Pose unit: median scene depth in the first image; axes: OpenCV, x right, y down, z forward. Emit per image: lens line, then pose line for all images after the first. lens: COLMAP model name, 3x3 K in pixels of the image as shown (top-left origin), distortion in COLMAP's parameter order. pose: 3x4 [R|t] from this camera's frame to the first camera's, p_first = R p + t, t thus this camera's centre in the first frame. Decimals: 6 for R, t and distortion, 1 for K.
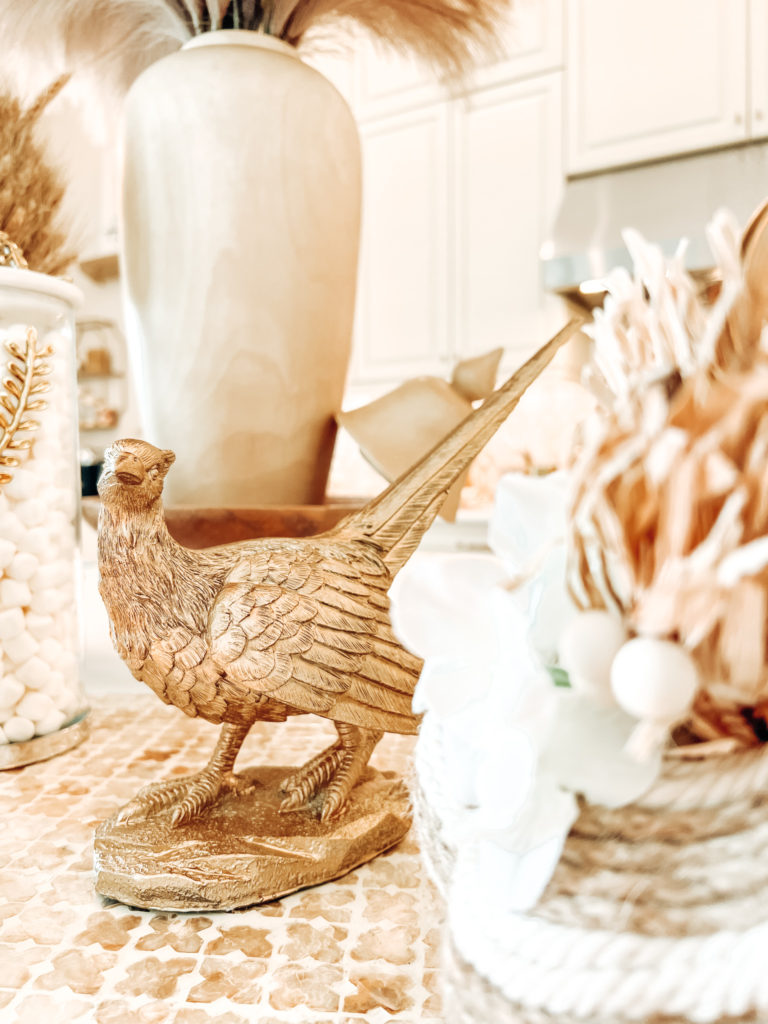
lens RADIAL K [[834.9, 0, 388.8], [0, 834.9, 514.9], [0, 0, 1]] dist [0.002061, -0.002877]
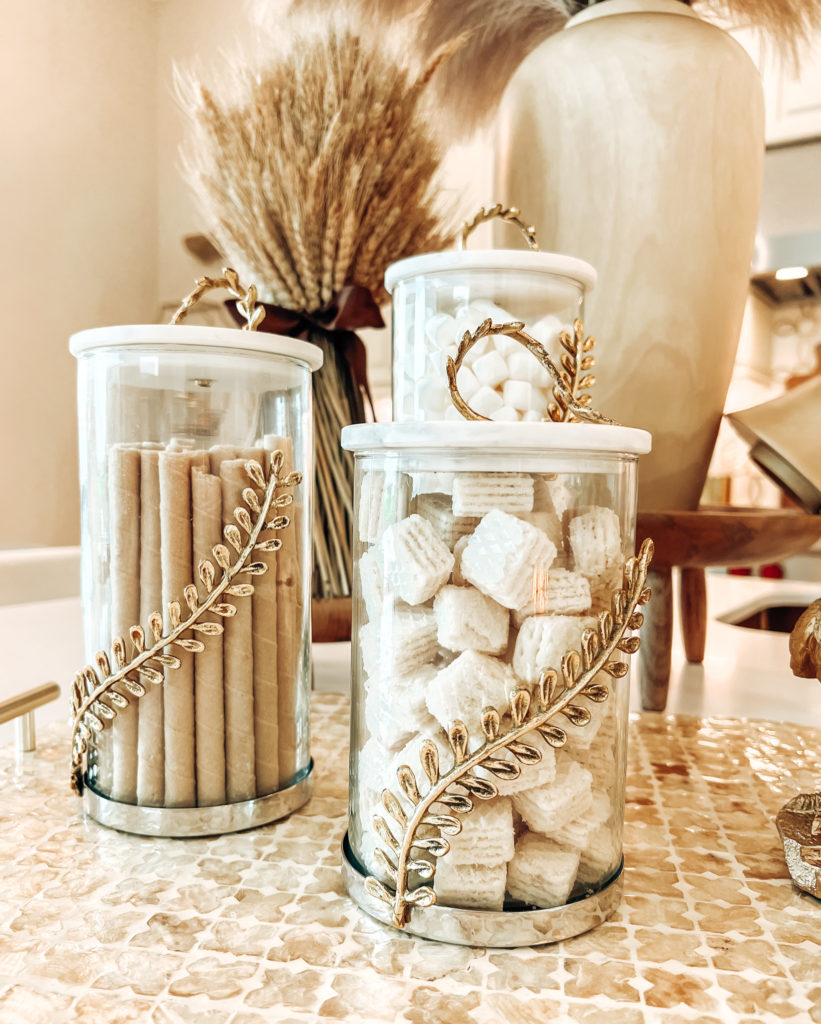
lens RADIAL K [[933.5, 0, 409.0], [0, 933.5, 541.0], [0, 0, 1]] dist [-0.003700, -0.004620]
pose [[0.997043, 0.032973, -0.069414, -0.645144], [-0.031649, 0.999297, 0.020097, 0.017300], [0.070028, -0.017841, 0.997385, -0.102019]]
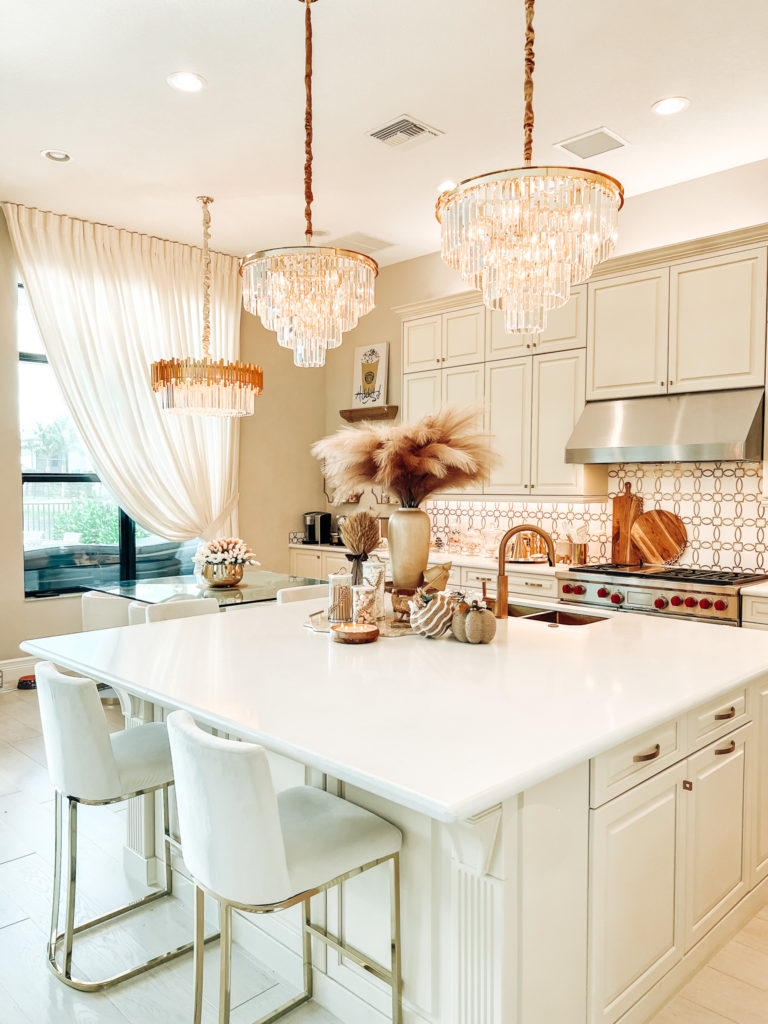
lens RADIAL K [[762.9, 0, 383.5], [0, 762.9, 538.0], [0, 0, 1]] dist [0.095945, -0.000767]
pose [[0.968497, 0.029756, -0.247240, 1.823426], [-0.027512, 0.999543, 0.012525, -0.776525], [0.247500, -0.005328, 0.968873, -7.901926]]
